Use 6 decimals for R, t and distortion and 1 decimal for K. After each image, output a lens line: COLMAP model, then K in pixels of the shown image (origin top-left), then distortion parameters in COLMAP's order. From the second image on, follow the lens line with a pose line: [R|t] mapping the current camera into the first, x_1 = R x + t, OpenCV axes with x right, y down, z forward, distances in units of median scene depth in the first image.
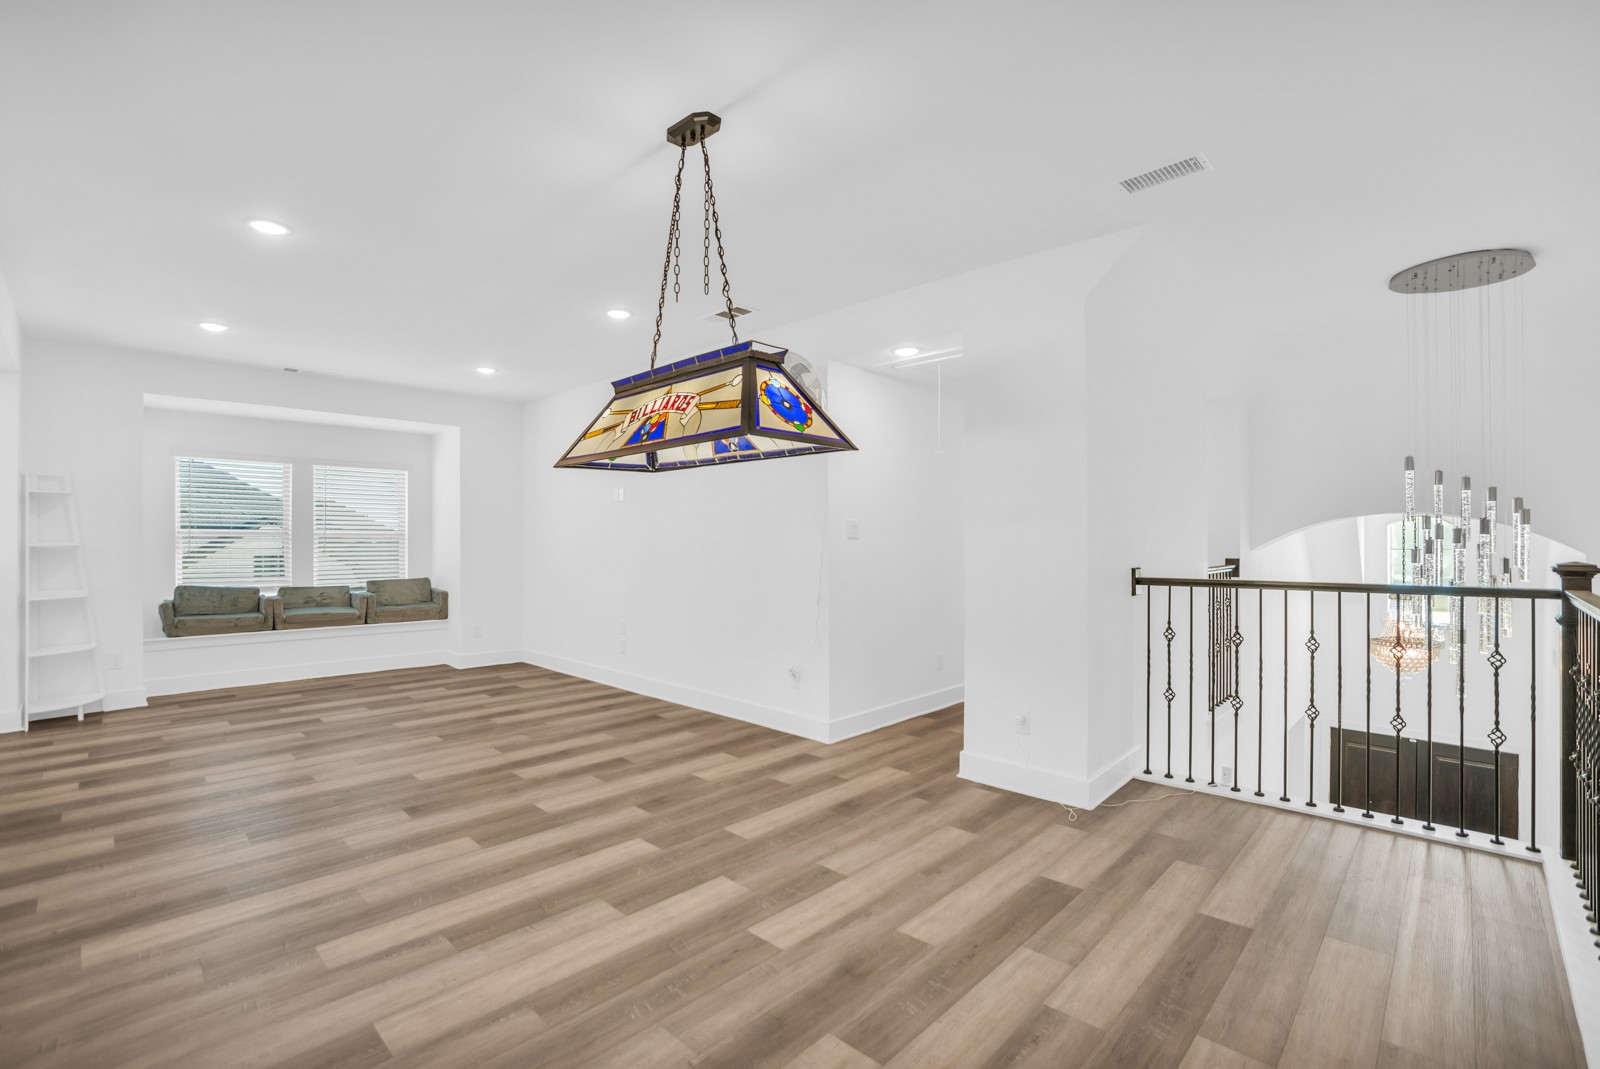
lens RADIAL K [[735.6, 0, 794.9], [0, 735.6, 529.9], [0, 0, 1]] dist [-0.052992, 0.000384]
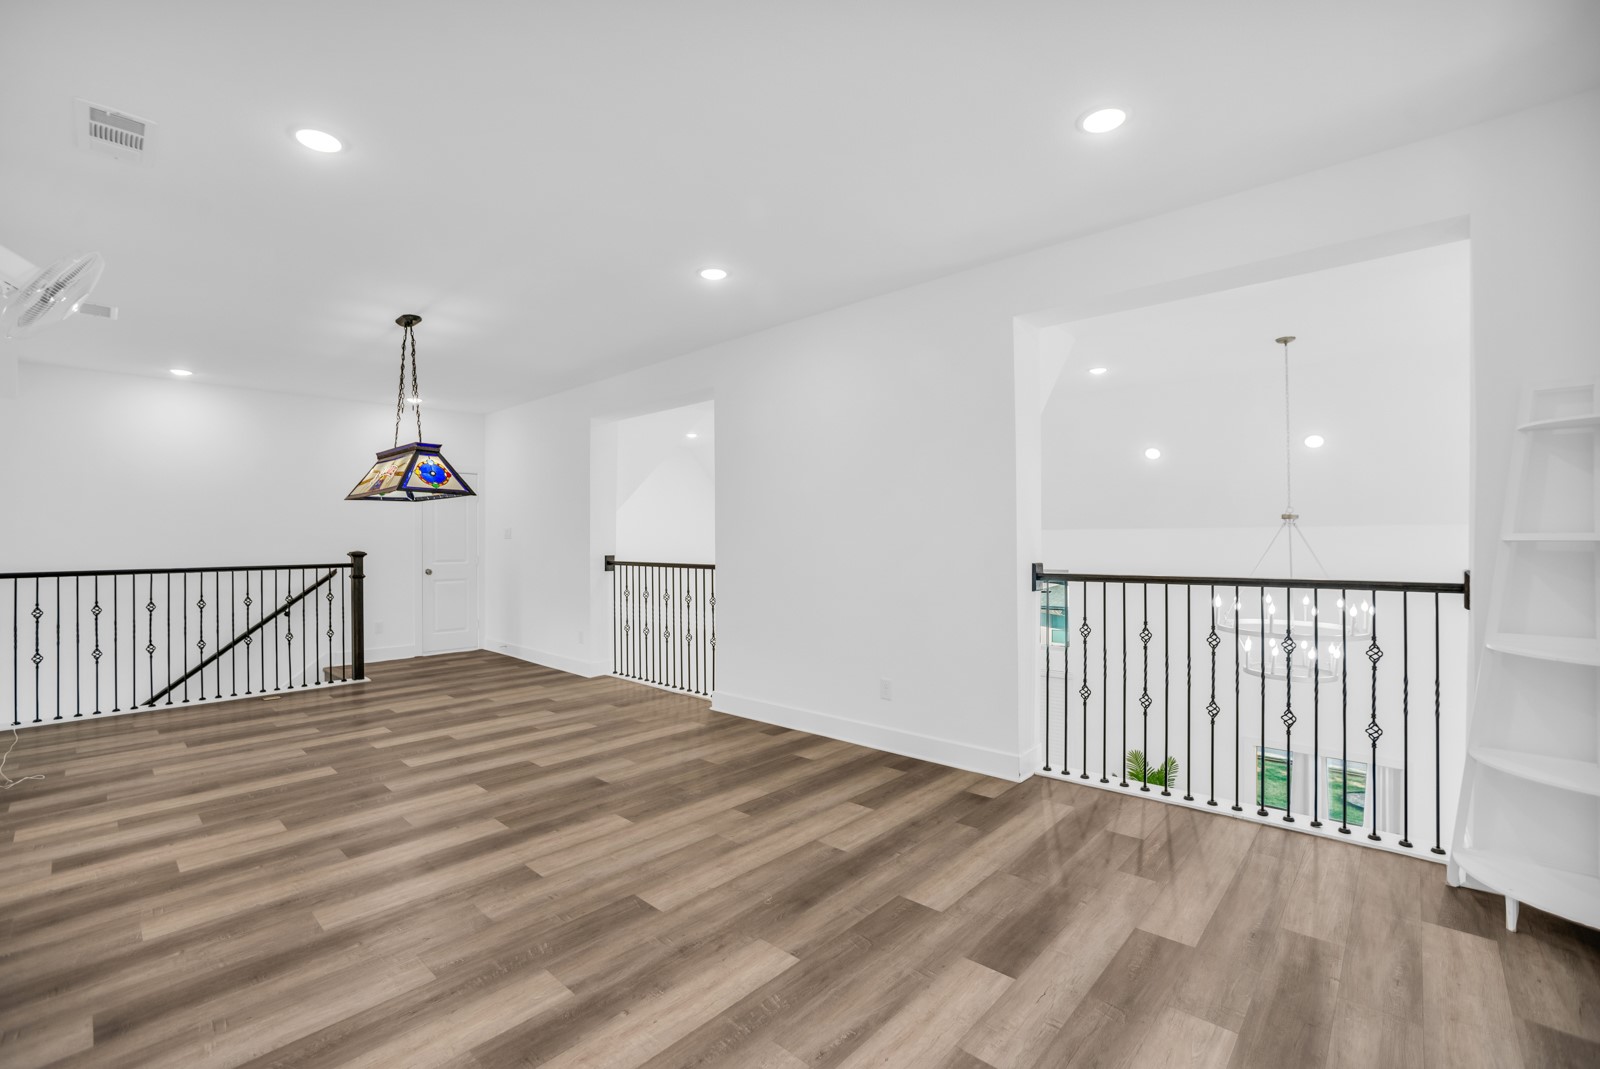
lens RADIAL K [[735.6, 0, 794.9], [0, 735.6, 529.9], [0, 0, 1]] dist [-0.052992, 0.000384]
pose [[-0.999905, 0.002536, -0.013577, -0.787376], [0.003122, 0.999059, -0.043254, 0.049289], [0.013454, -0.043292, -0.998972, 2.057246]]
